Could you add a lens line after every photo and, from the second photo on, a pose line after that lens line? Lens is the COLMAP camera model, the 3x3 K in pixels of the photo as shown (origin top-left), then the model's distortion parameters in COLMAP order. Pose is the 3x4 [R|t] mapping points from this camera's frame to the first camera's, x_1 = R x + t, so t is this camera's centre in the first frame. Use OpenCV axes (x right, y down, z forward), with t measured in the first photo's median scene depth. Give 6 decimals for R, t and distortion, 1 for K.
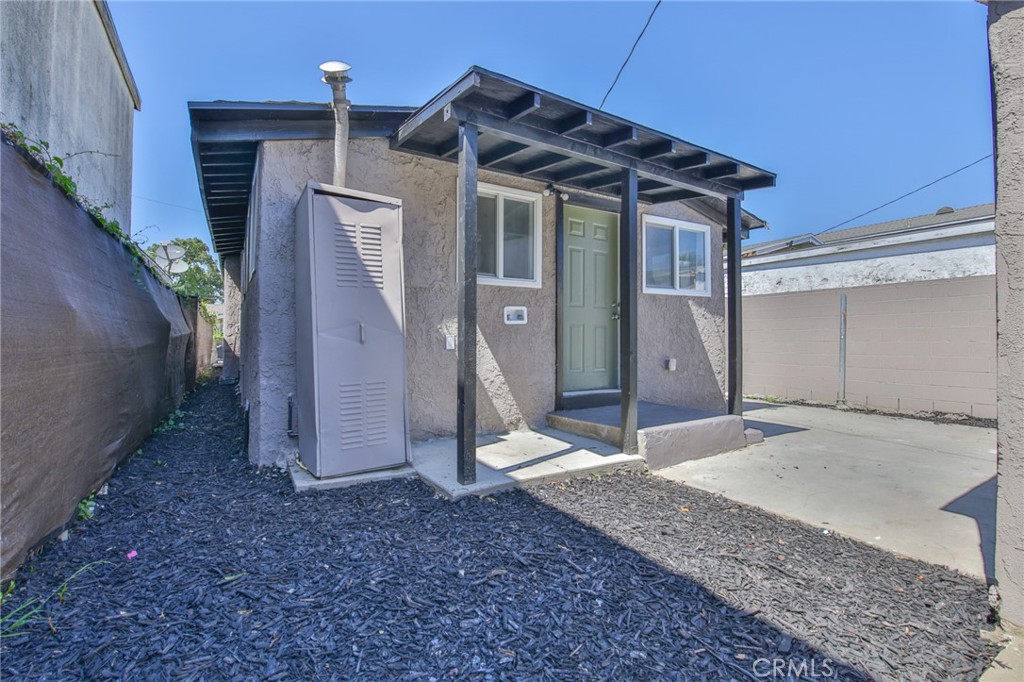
lens RADIAL K [[468.0, 0, 512.3], [0, 468.0, 340.0], [0, 0, 1]] dist [-0.006748, -0.009186]
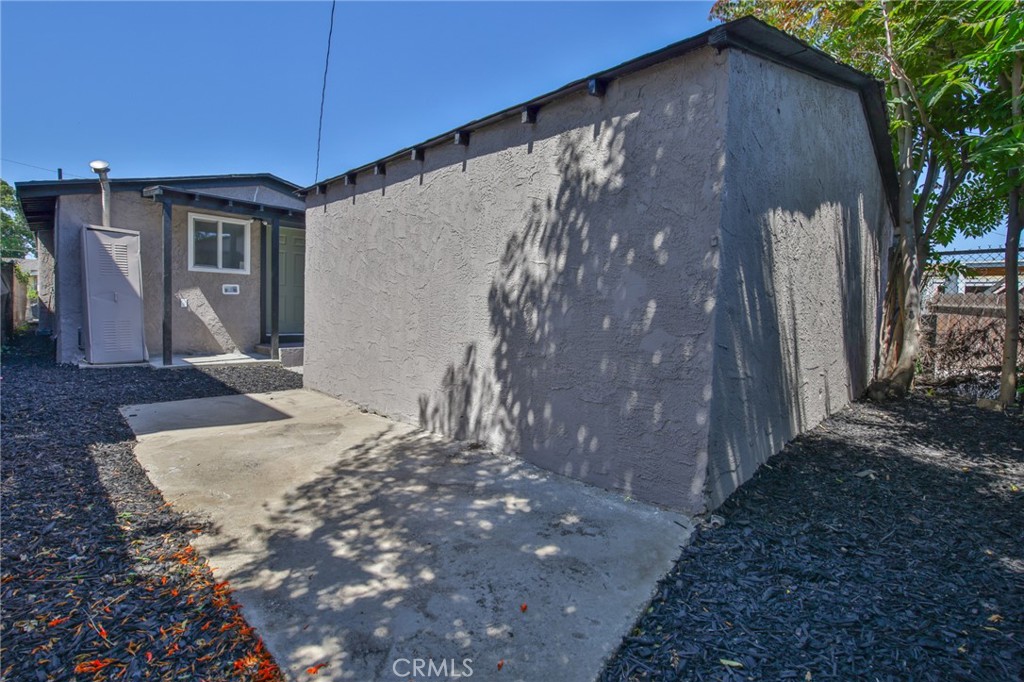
lens RADIAL K [[468.0, 0, 514.4], [0, 468.0, 338.4], [0, 0, 1]] dist [-0.006748, -0.009186]
pose [[0.969413, 0.011022, 0.245188, 0.639679], [-0.026275, 0.997910, 0.059028, 0.000762], [-0.244025, -0.063665, 0.967677, -1.031574]]
